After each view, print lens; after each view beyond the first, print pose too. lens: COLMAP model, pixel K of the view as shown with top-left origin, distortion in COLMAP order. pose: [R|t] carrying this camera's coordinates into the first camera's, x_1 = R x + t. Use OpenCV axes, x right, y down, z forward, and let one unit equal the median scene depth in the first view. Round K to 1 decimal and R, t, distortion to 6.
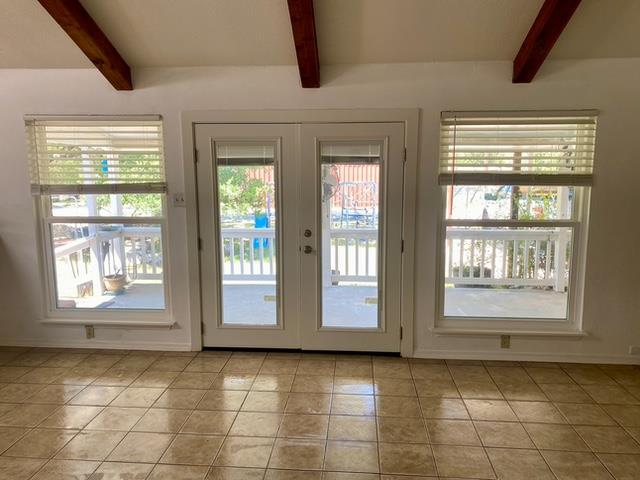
lens RADIAL K [[483.9, 0, 320.9], [0, 483.9, 229.8], [0, 0, 1]] dist [0.086220, -0.138364]
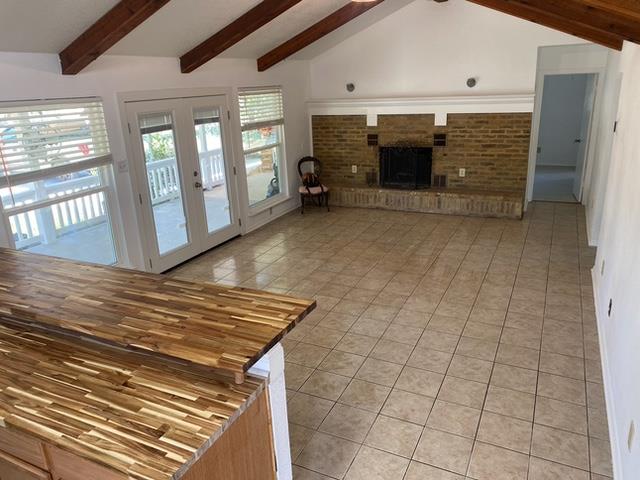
lens RADIAL K [[477.4, 0, 320.0], [0, 477.4, 240.0], [0, 0, 1]] dist [0.006423, -0.005527]
pose [[0.362583, -0.305244, 0.880545, -1.223477], [0.168083, 0.950765, 0.260374, -0.115749], [-0.916669, 0.053598, 0.396037, 0.084464]]
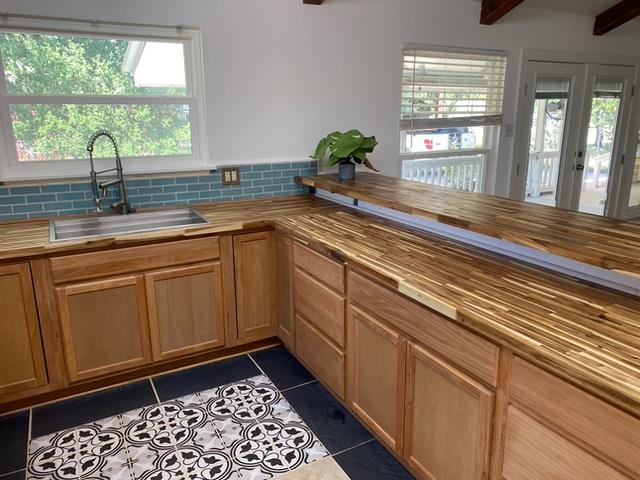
lens RADIAL K [[486.8, 0, 326.5], [0, 486.8, 233.6], [0, 0, 1]] dist [0.003090, -0.005143]
pose [[0.837928, -0.140086, 0.527497, -1.265967], [0.080732, 0.987680, 0.134054, -0.011076], [-0.539777, -0.069742, 0.838914, 0.274735]]
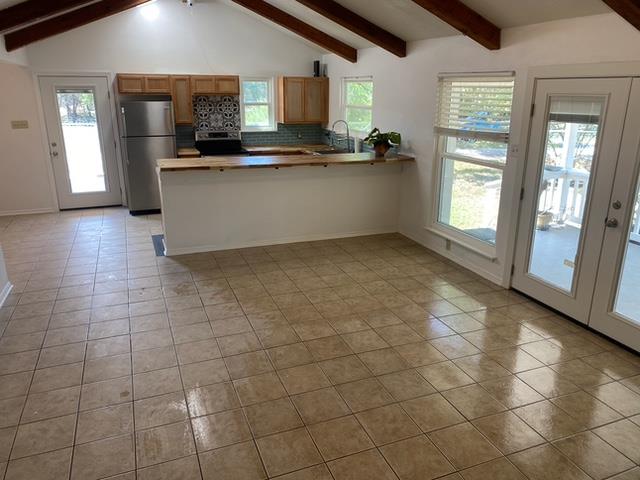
lens RADIAL K [[483.9, 0, 330.6], [0, 483.9, 238.5], [0, 0, 1]] dist [0.004317, -0.000035]
pose [[0.452460, 0.268273, -0.850476, 0.499186], [-0.136101, 0.963280, 0.231449, -0.066920], [0.881338, 0.011029, 0.472358, 0.123306]]
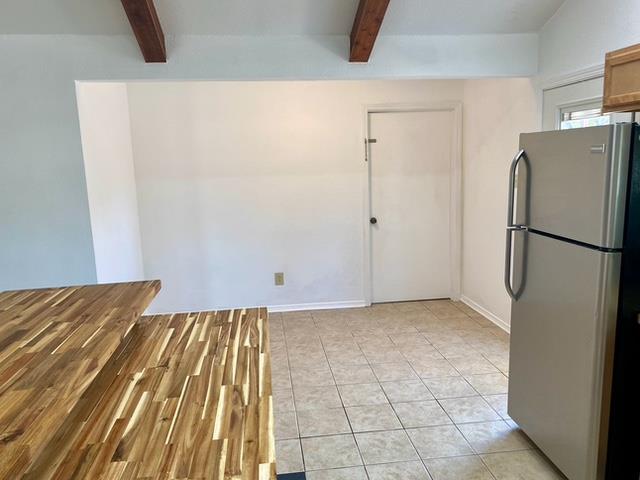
lens RADIAL K [[477.4, 0, 320.0], [0, 477.4, 240.0], [0, 0, 1]] dist [0.006423, -0.005527]
pose [[-0.979304, 0.066206, -0.191258, -0.971373], [0.005235, 0.952954, 0.303071, -0.094232], [0.202325, 0.295798, -0.933578, 0.808971]]
